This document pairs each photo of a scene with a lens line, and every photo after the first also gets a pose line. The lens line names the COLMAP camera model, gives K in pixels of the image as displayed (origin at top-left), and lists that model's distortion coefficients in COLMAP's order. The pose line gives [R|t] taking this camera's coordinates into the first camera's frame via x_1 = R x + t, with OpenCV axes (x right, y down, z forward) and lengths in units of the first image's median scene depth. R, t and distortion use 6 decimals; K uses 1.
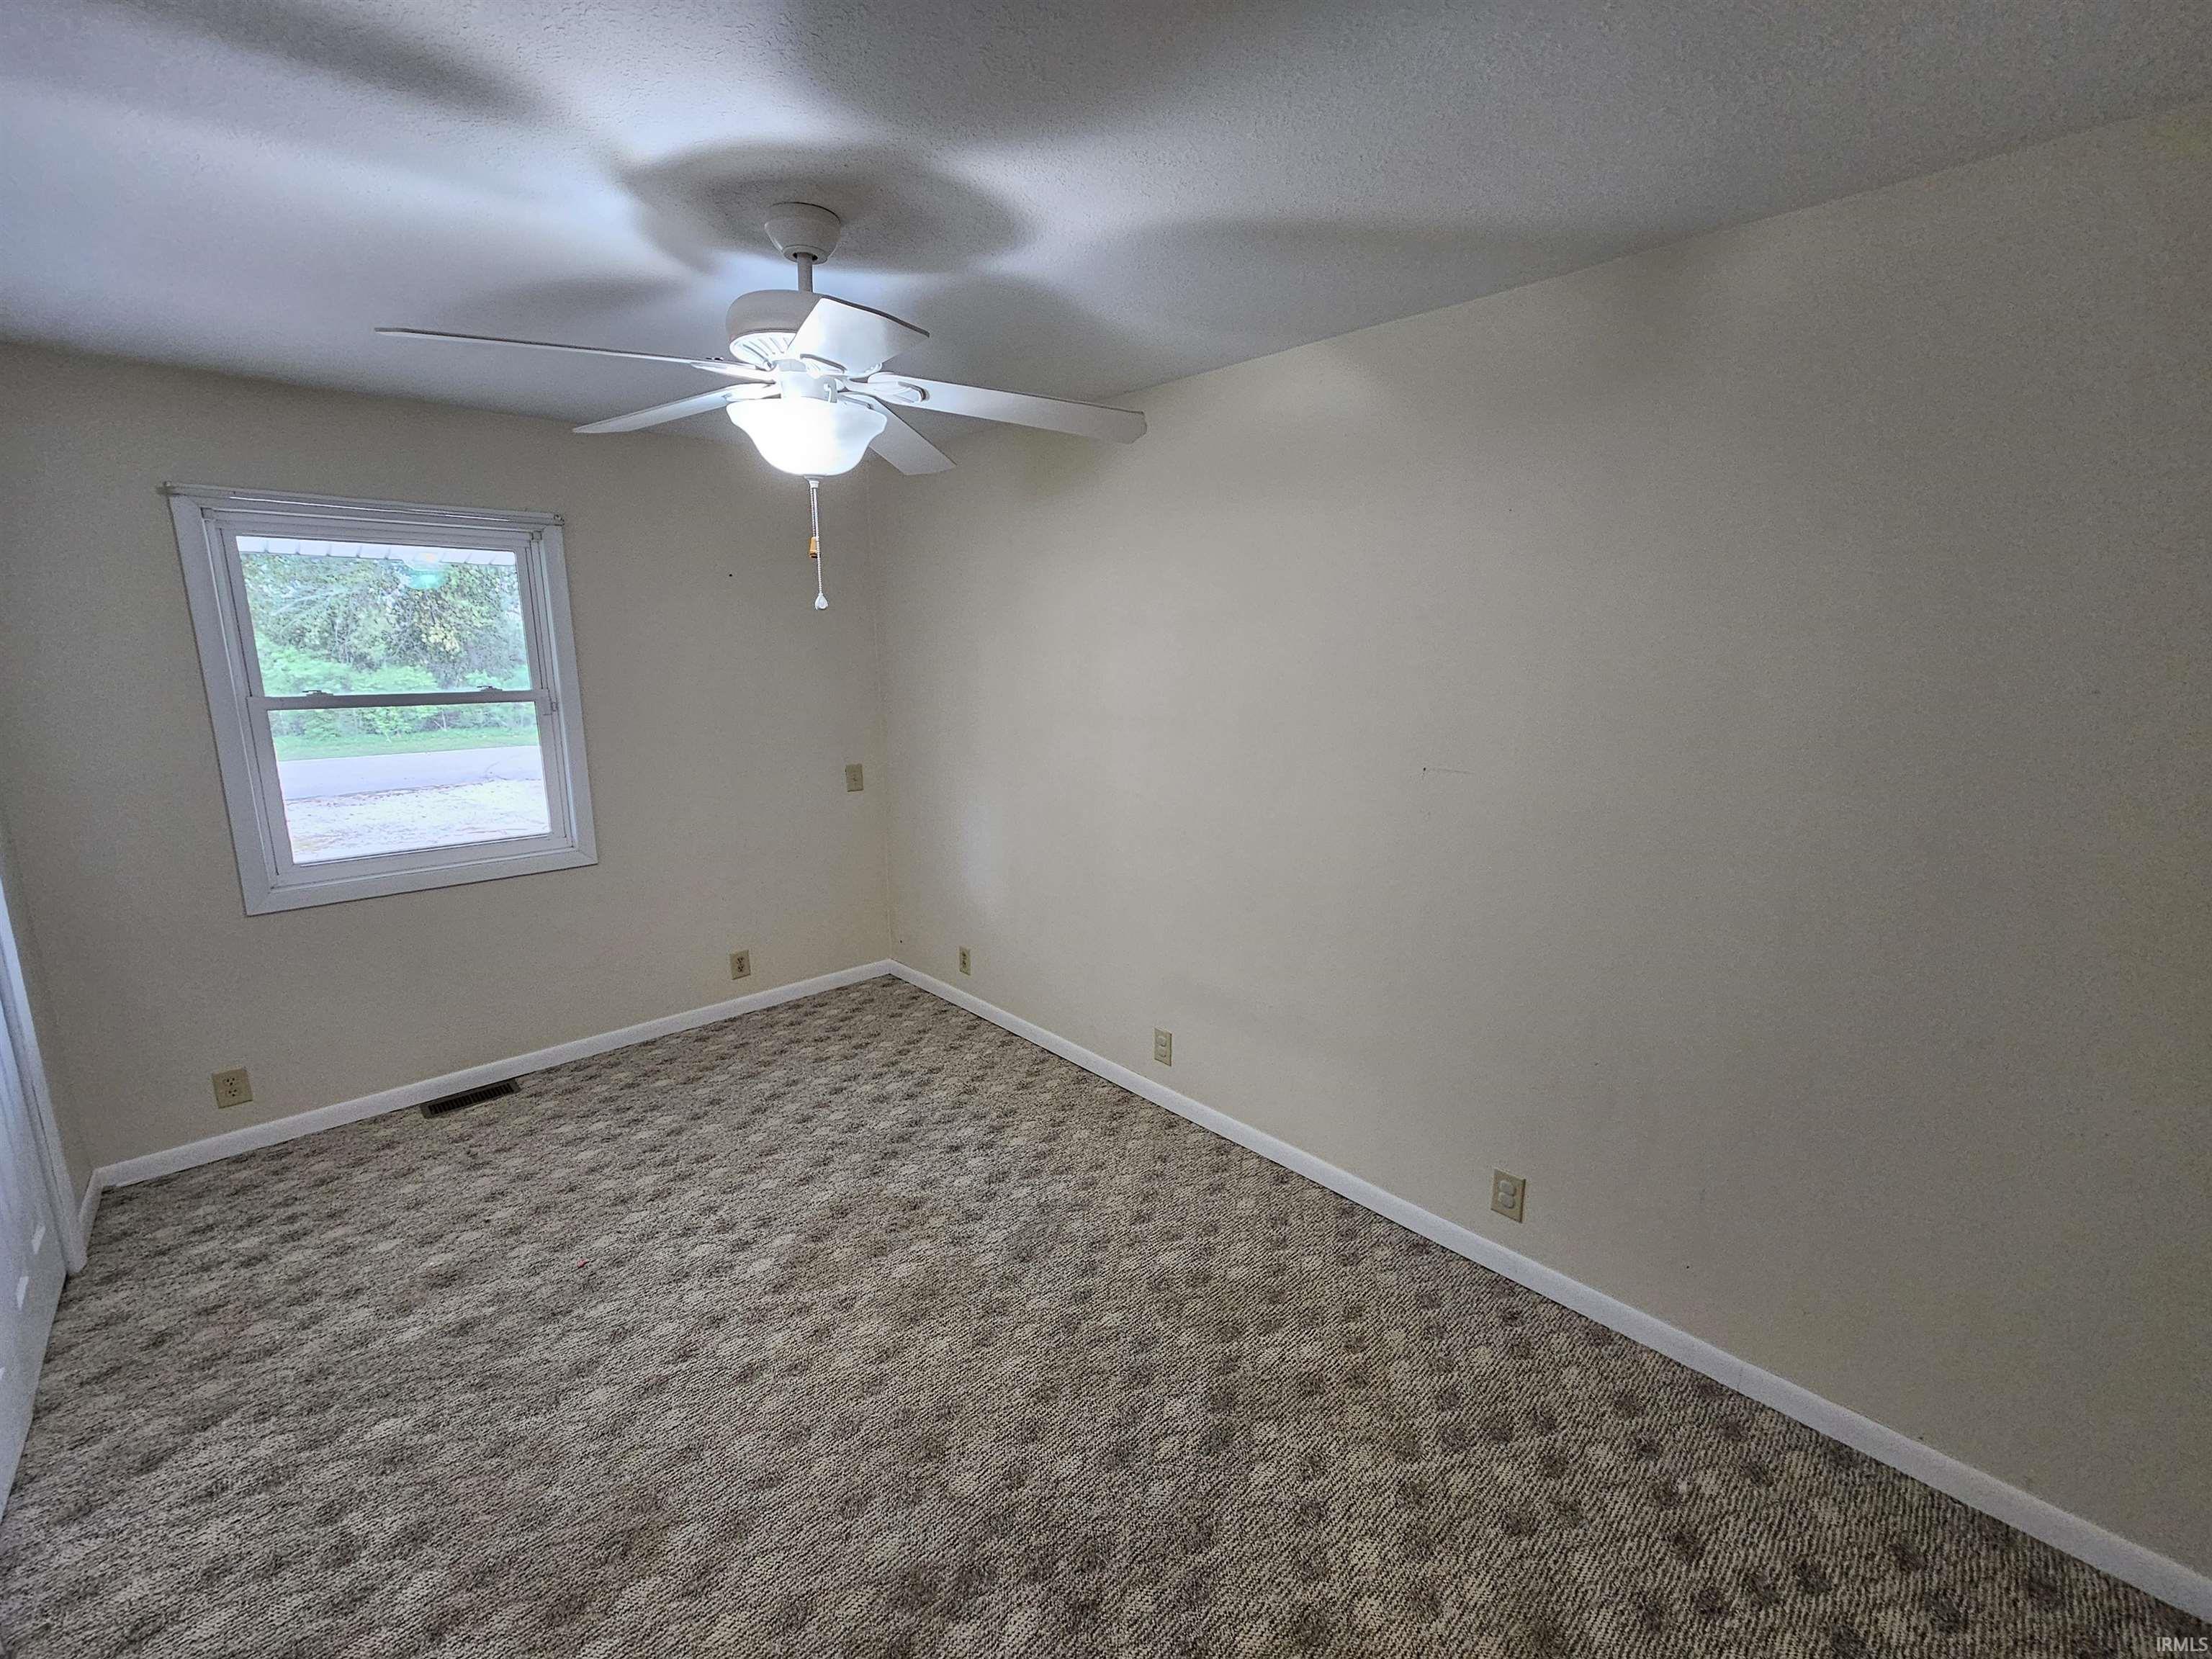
lens RADIAL K [[910.8, 0, 1111.1], [0, 910.8, 818.7], [0, 0, 1]] dist [0.002257, -0.000865]
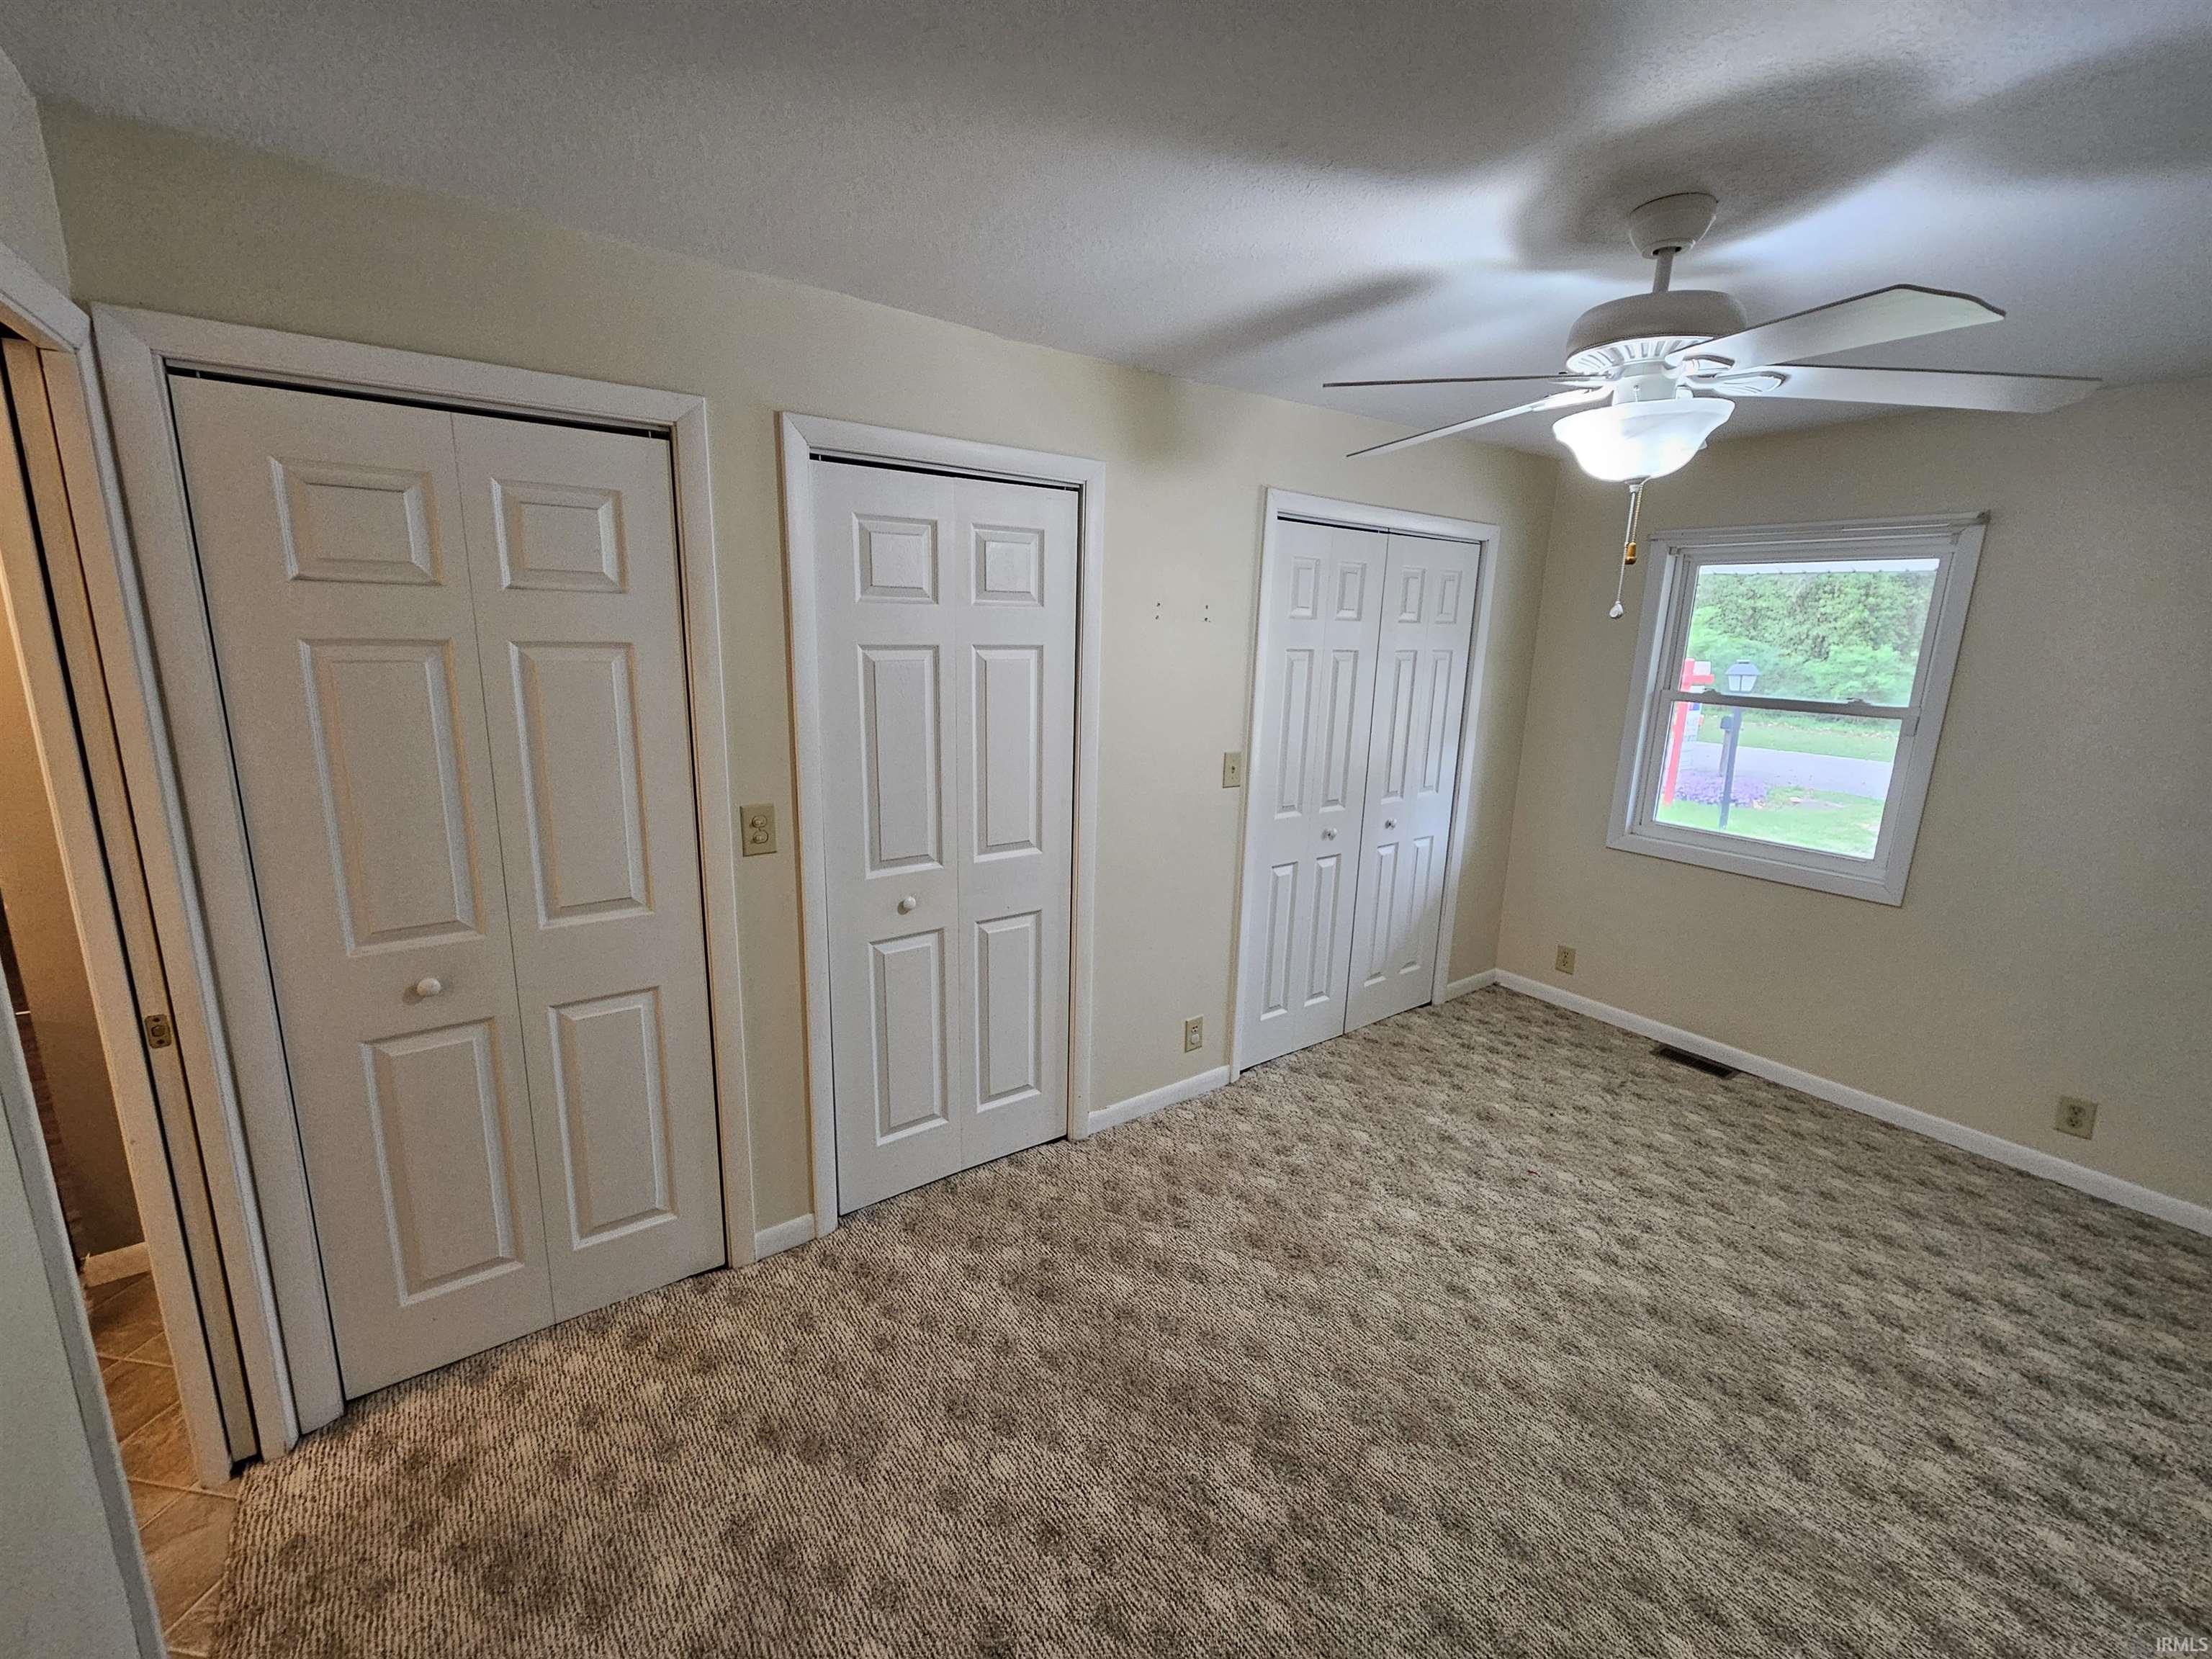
lens RADIAL K [[910.8, 0, 1111.1], [0, 910.8, 818.7], [0, 0, 1]] dist [0.002257, -0.000865]
pose [[-0.124559, 0.203791, -0.971058, 0.496178], [-0.219377, 0.948803, 0.227260, -0.085241], [0.967656, 0.241335, -0.073475, 0.412412]]
